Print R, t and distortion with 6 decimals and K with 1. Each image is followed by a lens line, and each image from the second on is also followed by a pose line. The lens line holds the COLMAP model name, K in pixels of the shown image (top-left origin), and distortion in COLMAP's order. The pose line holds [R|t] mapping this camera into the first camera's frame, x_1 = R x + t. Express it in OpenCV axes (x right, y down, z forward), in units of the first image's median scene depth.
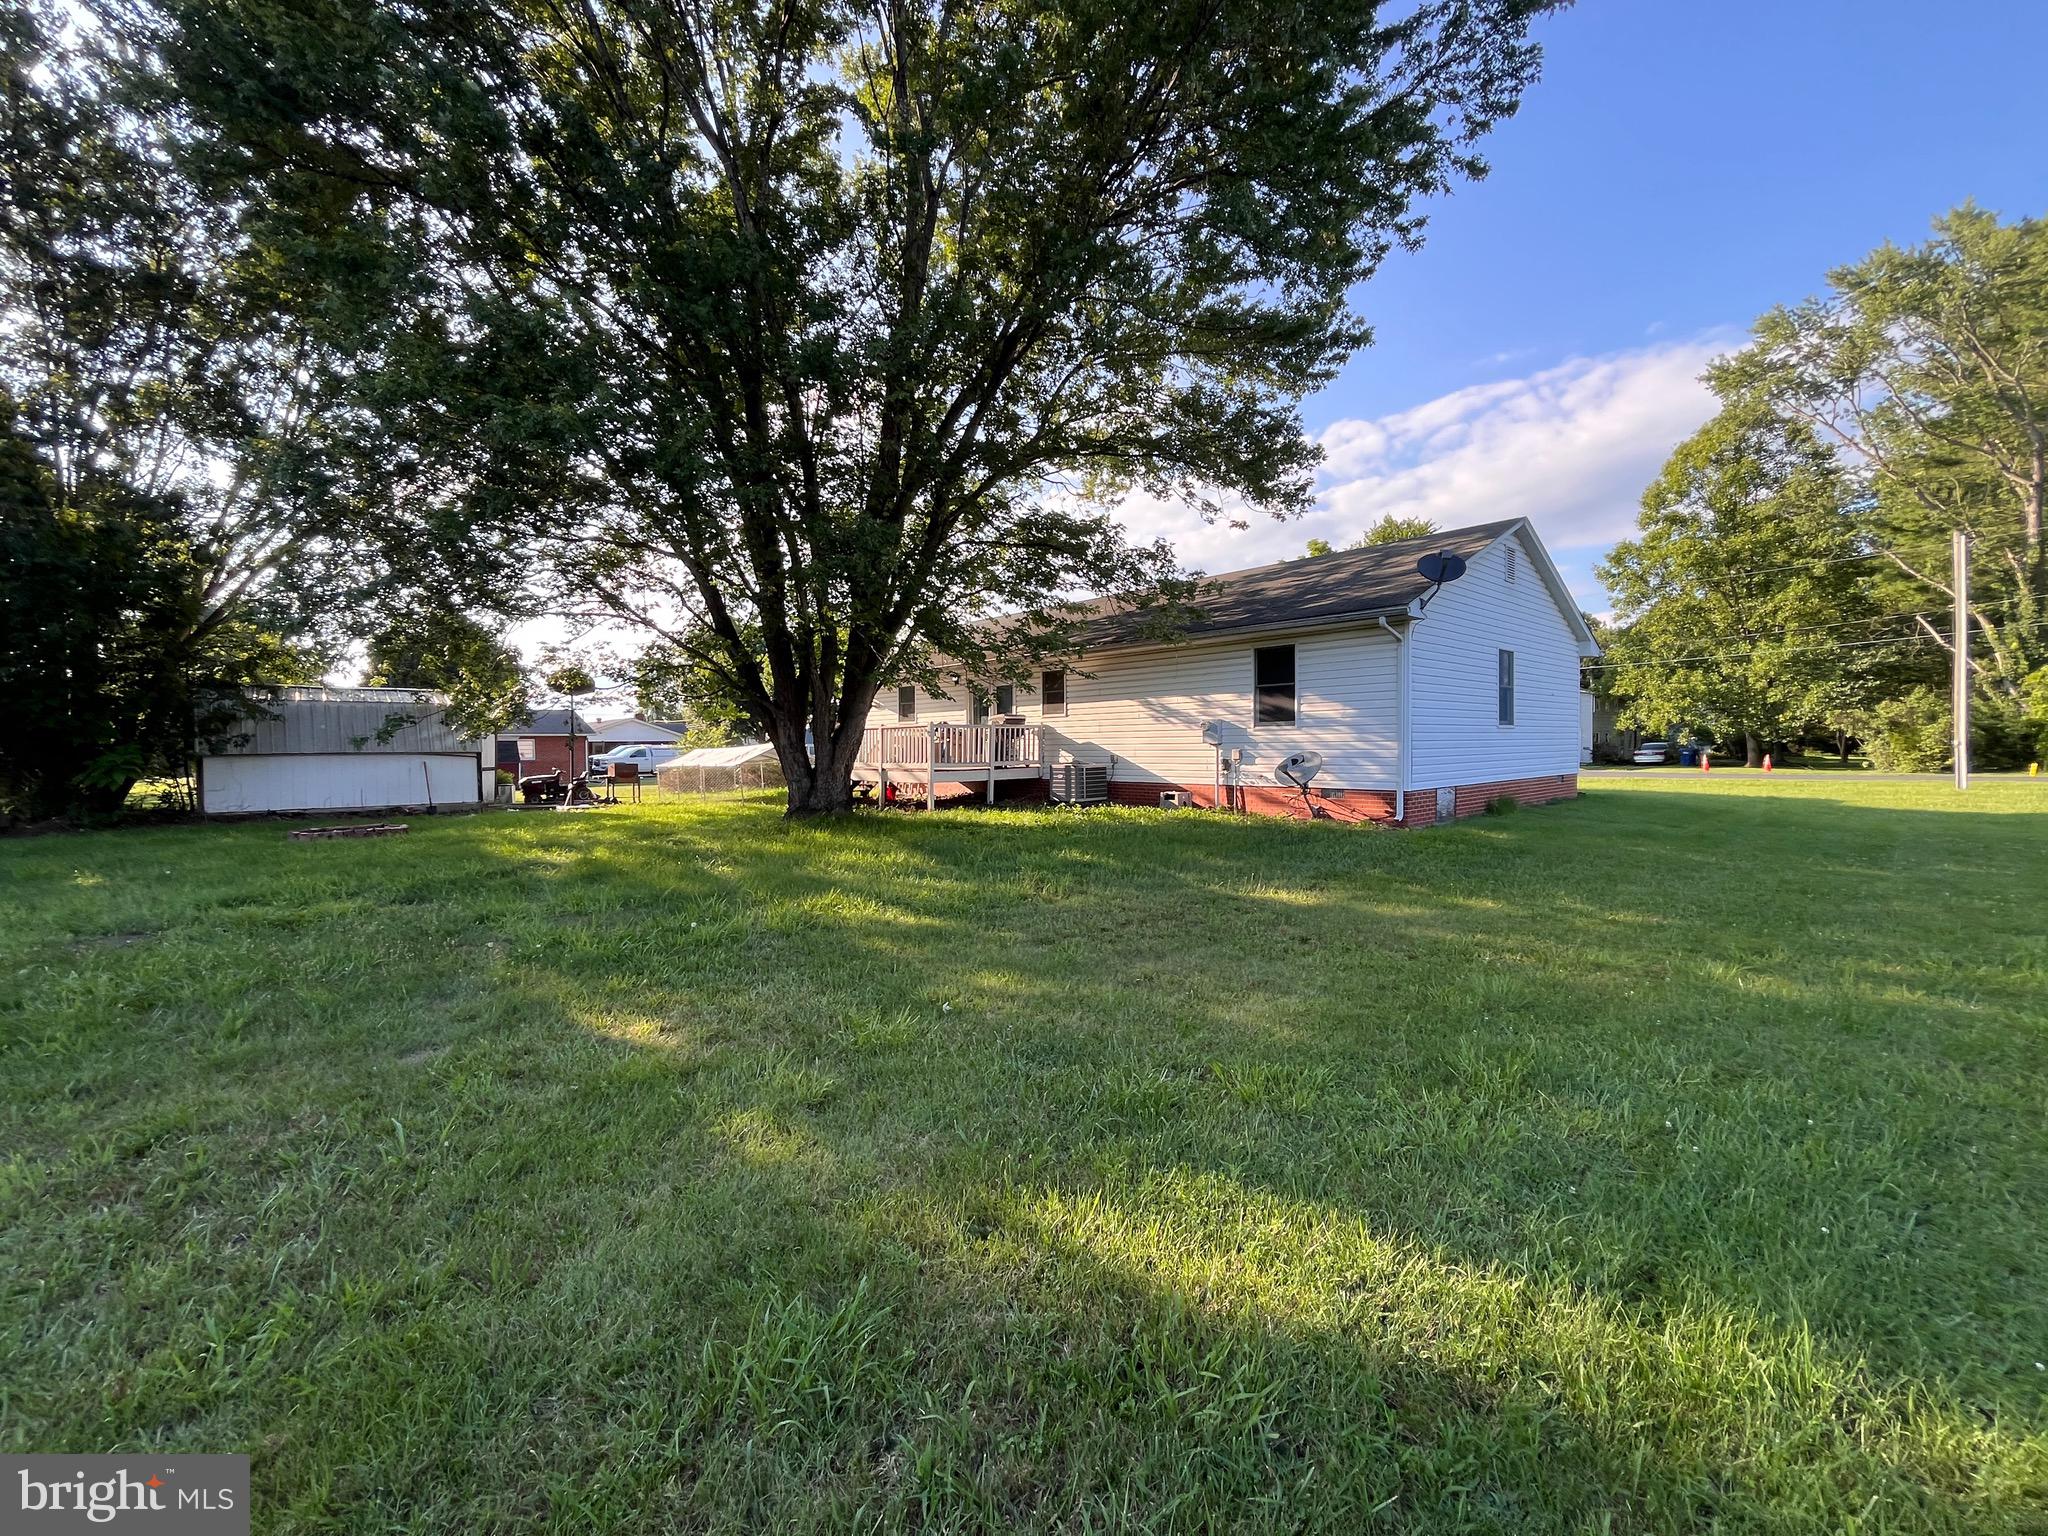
lens RADIAL K [[836.0, 0, 1026.1], [0, 836.0, 763.2], [0, 0, 1]] dist [-0.005576, 0.000489]
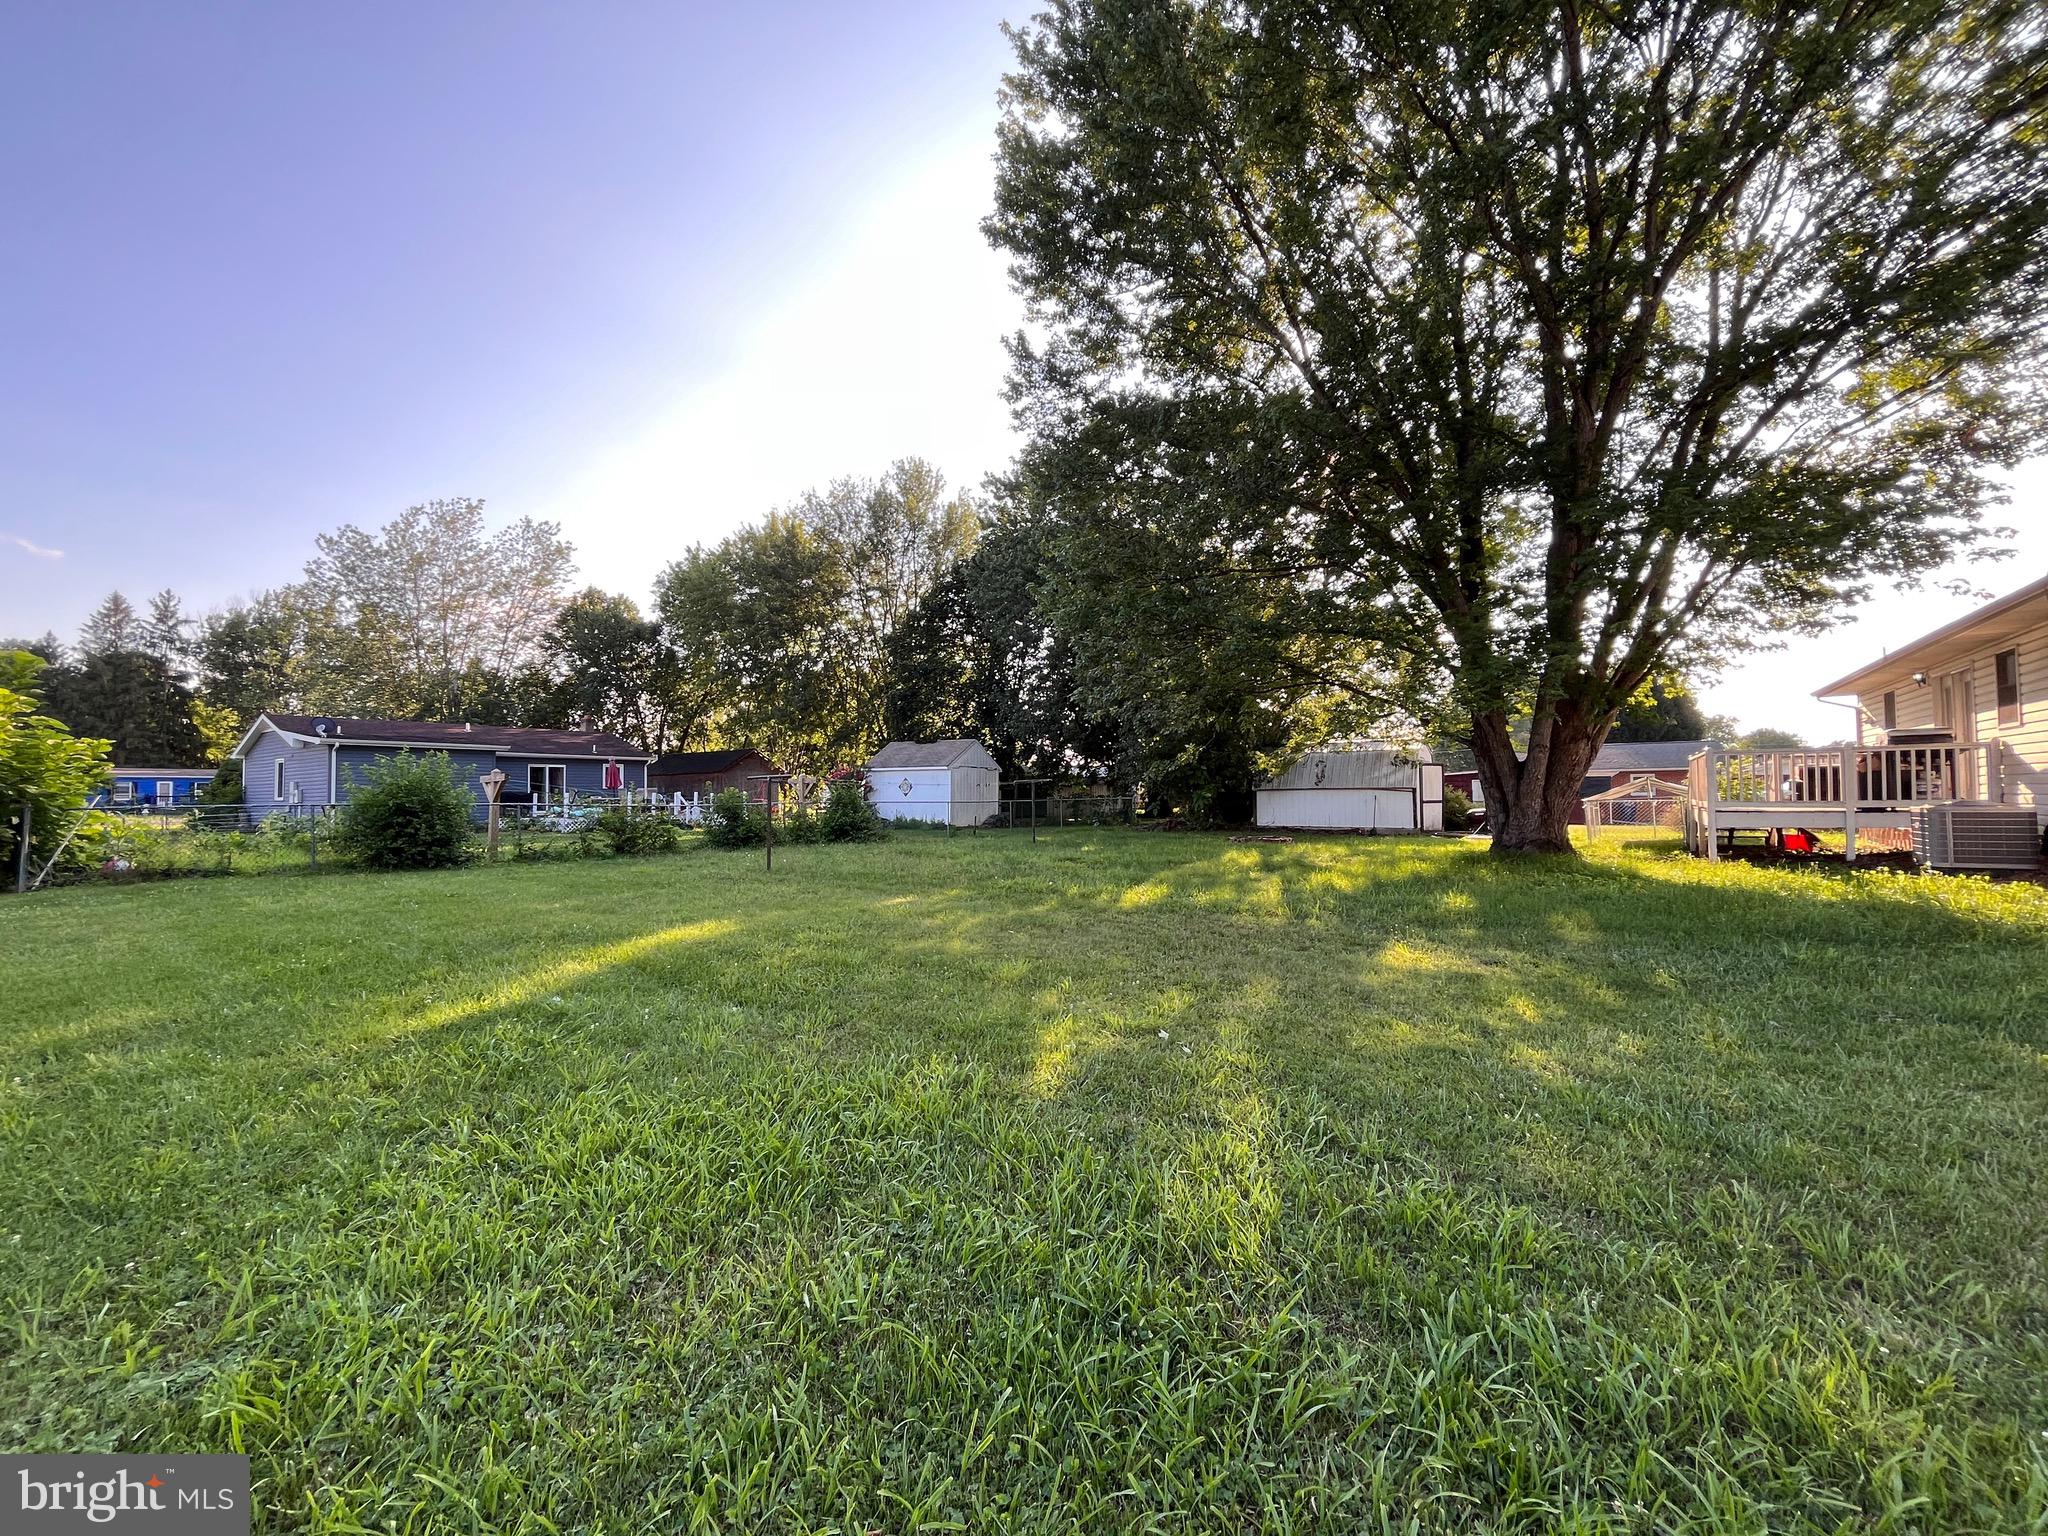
lens RADIAL K [[836.0, 0, 1025.3], [0, 836.0, 771.3], [0, 0, 1]] dist [-0.005576, 0.000489]
pose [[0.228291, -0.020181, -0.973384, 0.432898], [-0.015116, 0.999591, -0.024270, 0.001311], [0.973476, 0.020254, 0.227892, 0.168674]]
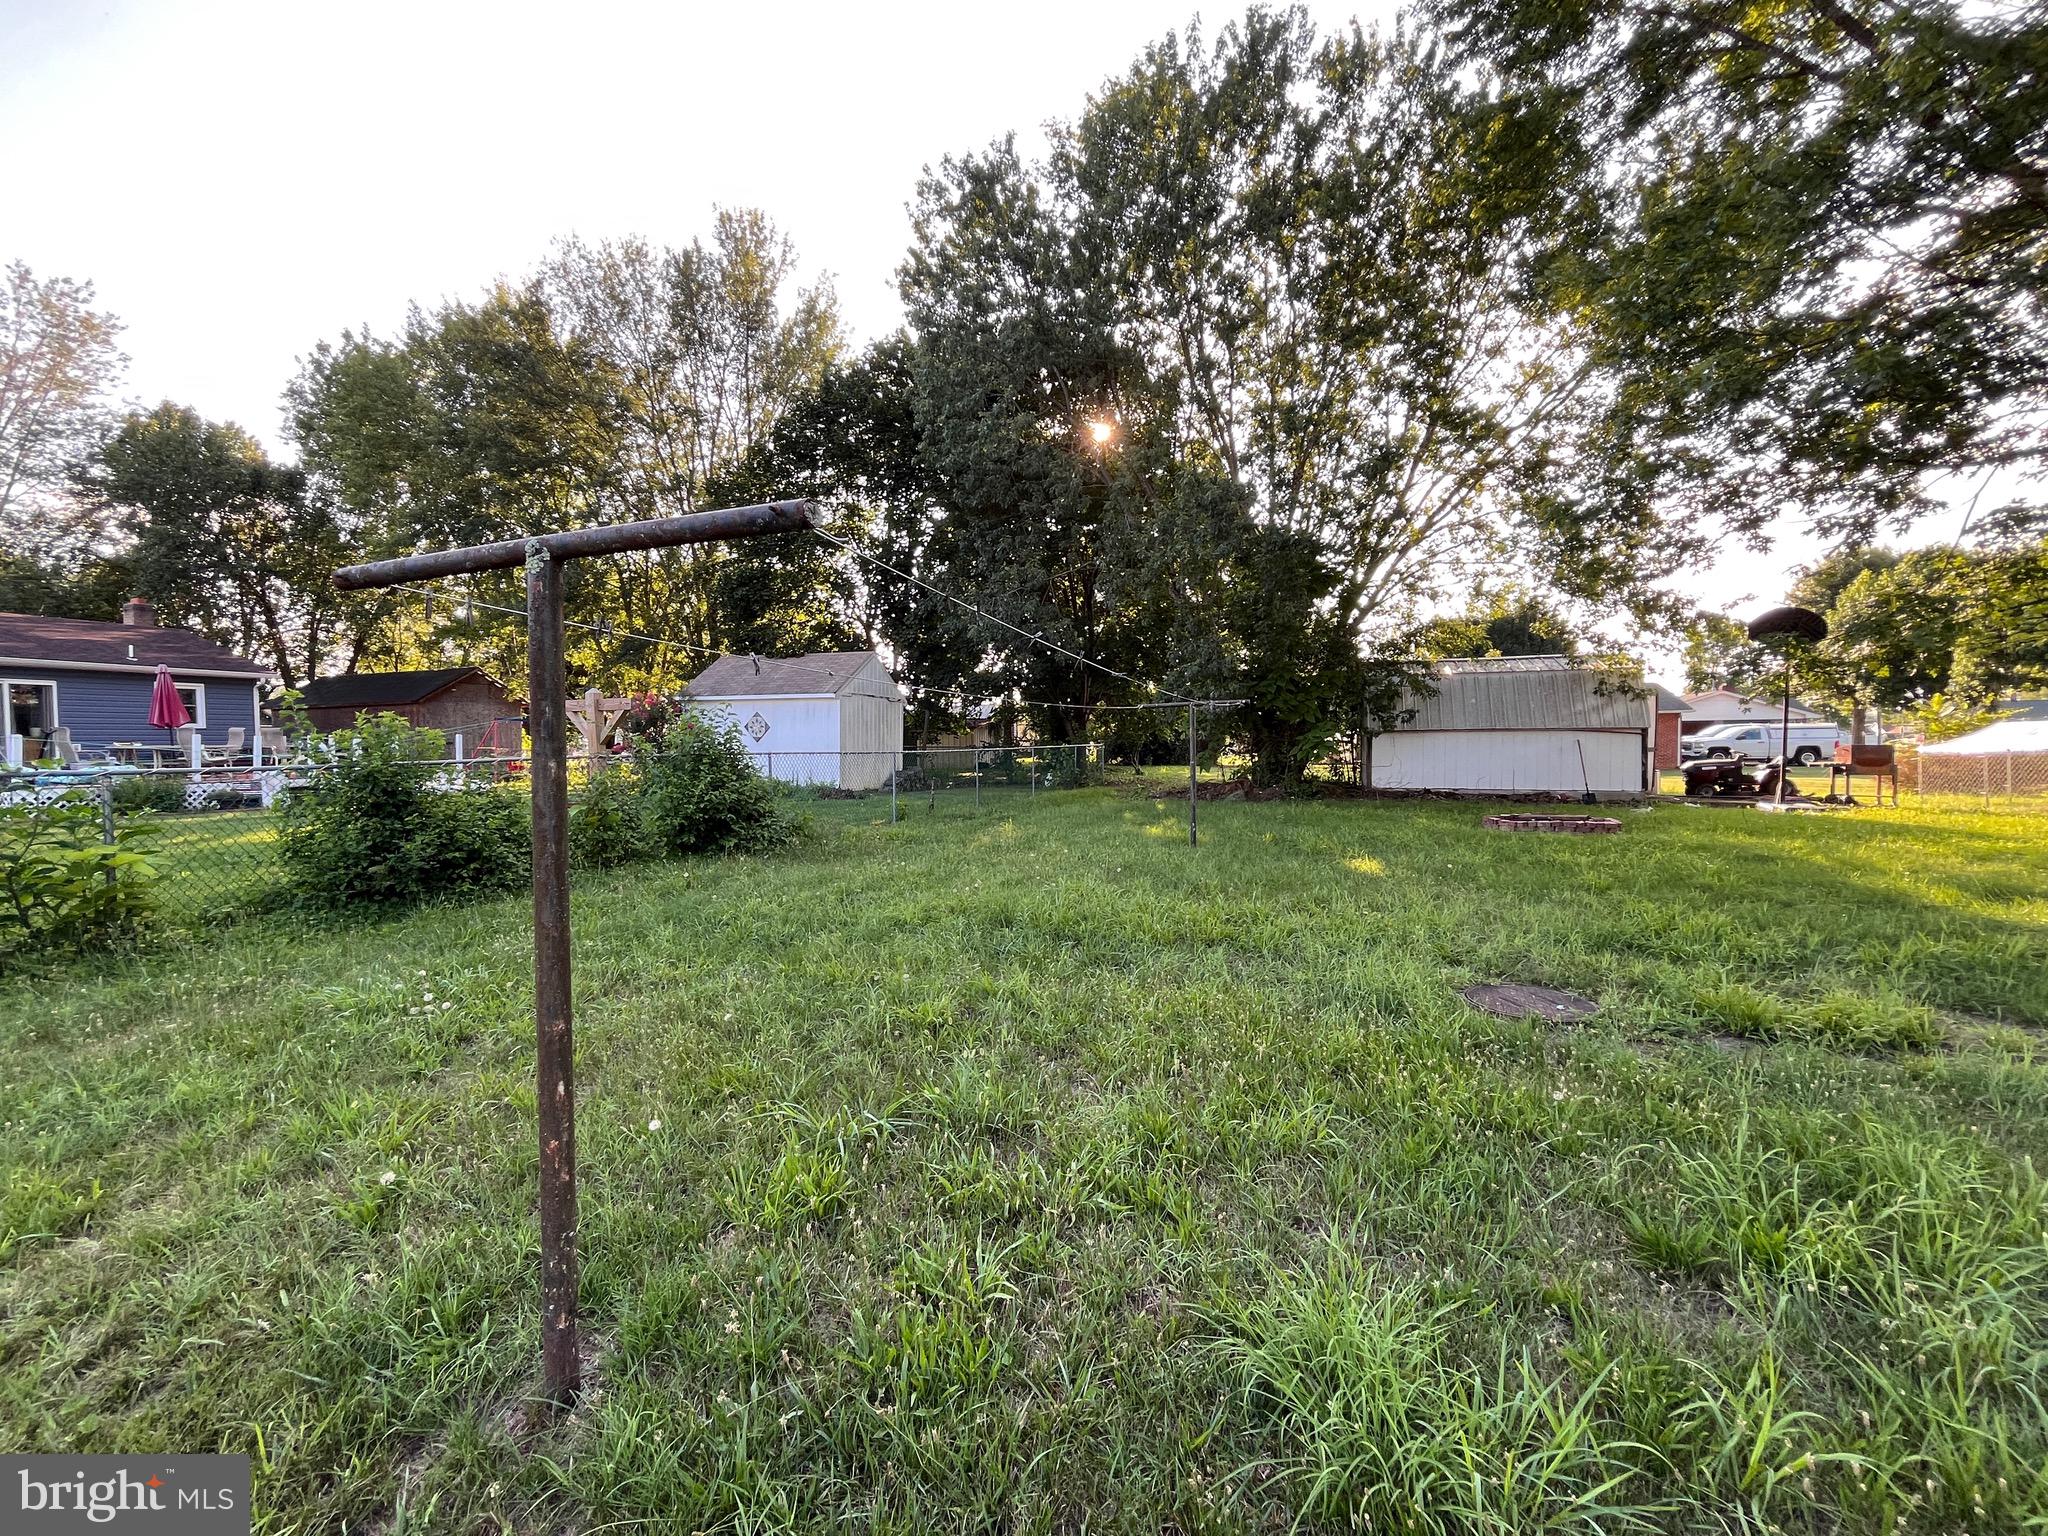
lens RADIAL K [[836.0, 0, 1026.4], [0, 836.0, 770.6], [0, 0, 1]] dist [-0.005576, 0.000489]
pose [[0.473799, 0.039435, -0.879749, -0.250219], [-0.014435, 0.999210, 0.037016, 0.006355], [0.880515, -0.004839, 0.473994, 0.117231]]
